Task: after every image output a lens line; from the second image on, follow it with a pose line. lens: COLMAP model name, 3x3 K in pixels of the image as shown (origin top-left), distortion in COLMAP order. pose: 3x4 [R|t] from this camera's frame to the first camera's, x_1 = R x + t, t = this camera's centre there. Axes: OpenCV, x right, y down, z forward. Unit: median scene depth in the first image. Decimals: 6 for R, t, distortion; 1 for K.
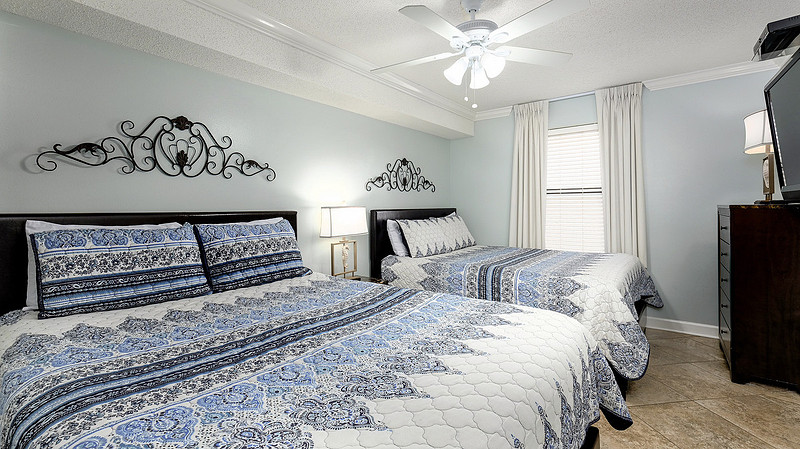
lens RADIAL K [[351.8, 0, 398.8], [0, 351.8, 199.7], [0, 0, 1]] dist [-0.005465, -0.000256]
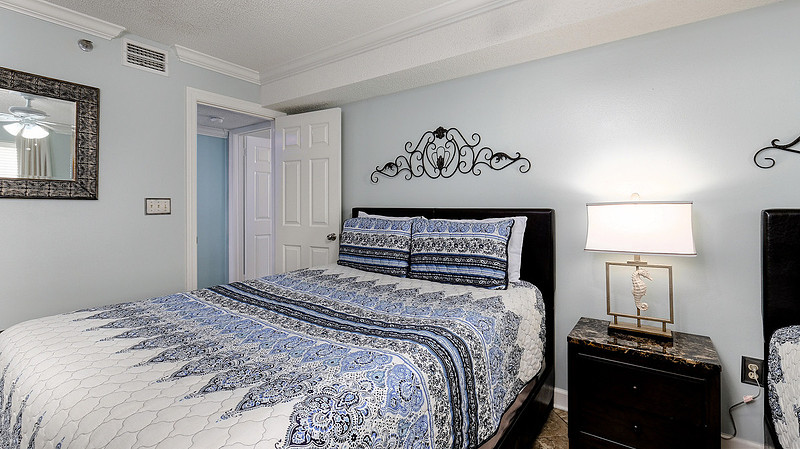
lens RADIAL K [[365.7, 0, 397.7], [0, 365.7, 183.7], [0, 0, 1]] dist [0.012075, 0.000239]
pose [[0.050545, -0.056407, -0.997128, 0.651019], [0.020864, 0.998246, -0.055412, 0.020438], [0.998504, -0.018004, 0.051633, 0.856755]]
